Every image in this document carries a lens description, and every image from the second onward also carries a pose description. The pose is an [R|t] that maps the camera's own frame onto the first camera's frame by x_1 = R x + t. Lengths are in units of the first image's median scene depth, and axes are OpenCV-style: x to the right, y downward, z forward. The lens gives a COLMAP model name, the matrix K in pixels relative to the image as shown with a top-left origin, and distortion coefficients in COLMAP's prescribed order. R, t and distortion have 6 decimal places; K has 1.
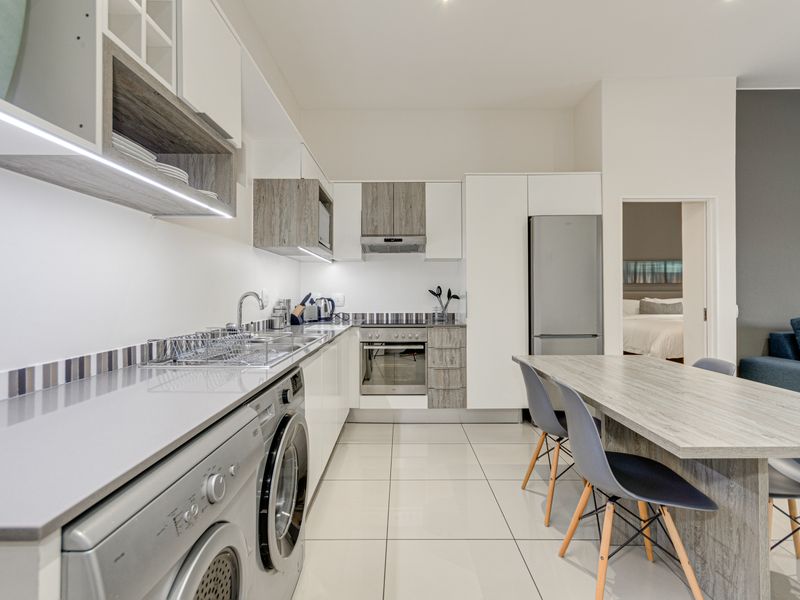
lens RADIAL K [[389.3, 0, 395.5], [0, 389.3, 289.3], [0, 0, 1]] dist [0.006094, 0.000640]
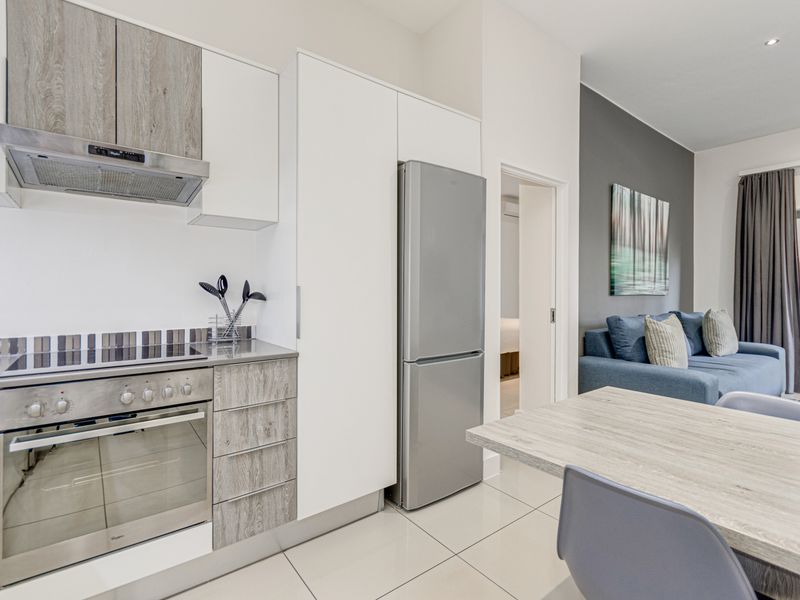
lens RADIAL K [[389.3, 0, 395.5], [0, 389.3, 289.3], [0, 0, 1]] dist [0.006094, 0.000640]
pose [[0.786643, 0.006625, 0.617373, -0.028500], [-0.011556, 0.999925, 0.003995, 0.006342], [-0.617300, -0.010277, 0.786660, 0.525848]]
